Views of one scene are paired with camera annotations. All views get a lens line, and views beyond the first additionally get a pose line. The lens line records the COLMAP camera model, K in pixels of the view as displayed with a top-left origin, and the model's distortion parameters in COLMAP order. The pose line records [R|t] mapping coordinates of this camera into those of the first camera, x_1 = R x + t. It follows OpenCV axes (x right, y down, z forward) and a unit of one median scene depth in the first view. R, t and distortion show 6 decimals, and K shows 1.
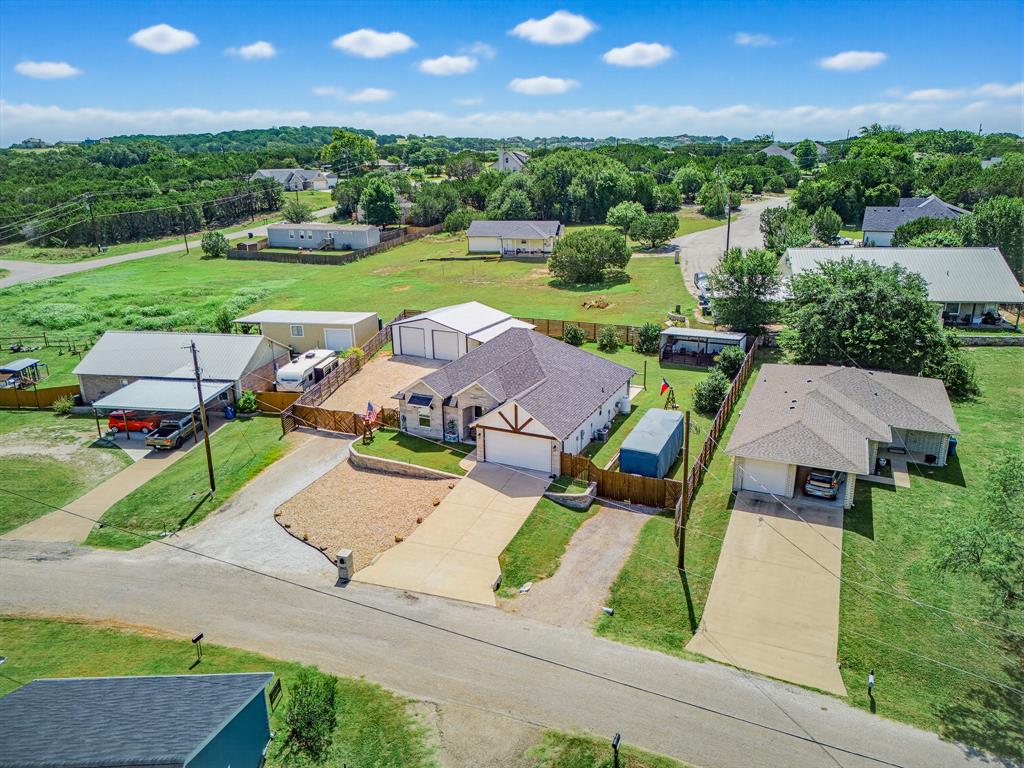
lens RADIAL K [[719.8, 0, 508.7], [0, 719.8, 387.1], [0, 0, 1]] dist [0.072143, -0.069382]
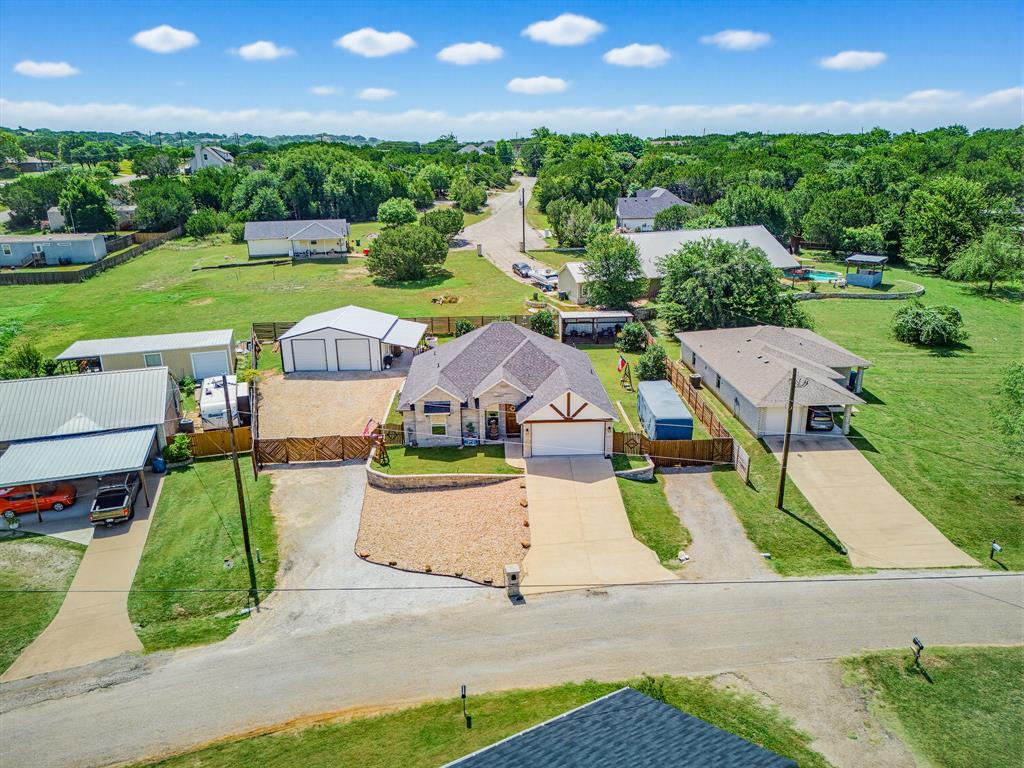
lens RADIAL K [[719.8, 0, 508.7], [0, 719.8, 387.1], [0, 0, 1]] dist [0.072143, -0.069382]
pose [[0.887123, -0.141331, 0.439361, -0.438624], [0.140833, 0.989452, 0.033923, -0.026546], [-0.439521, 0.031782, 0.897670, 0.109052]]
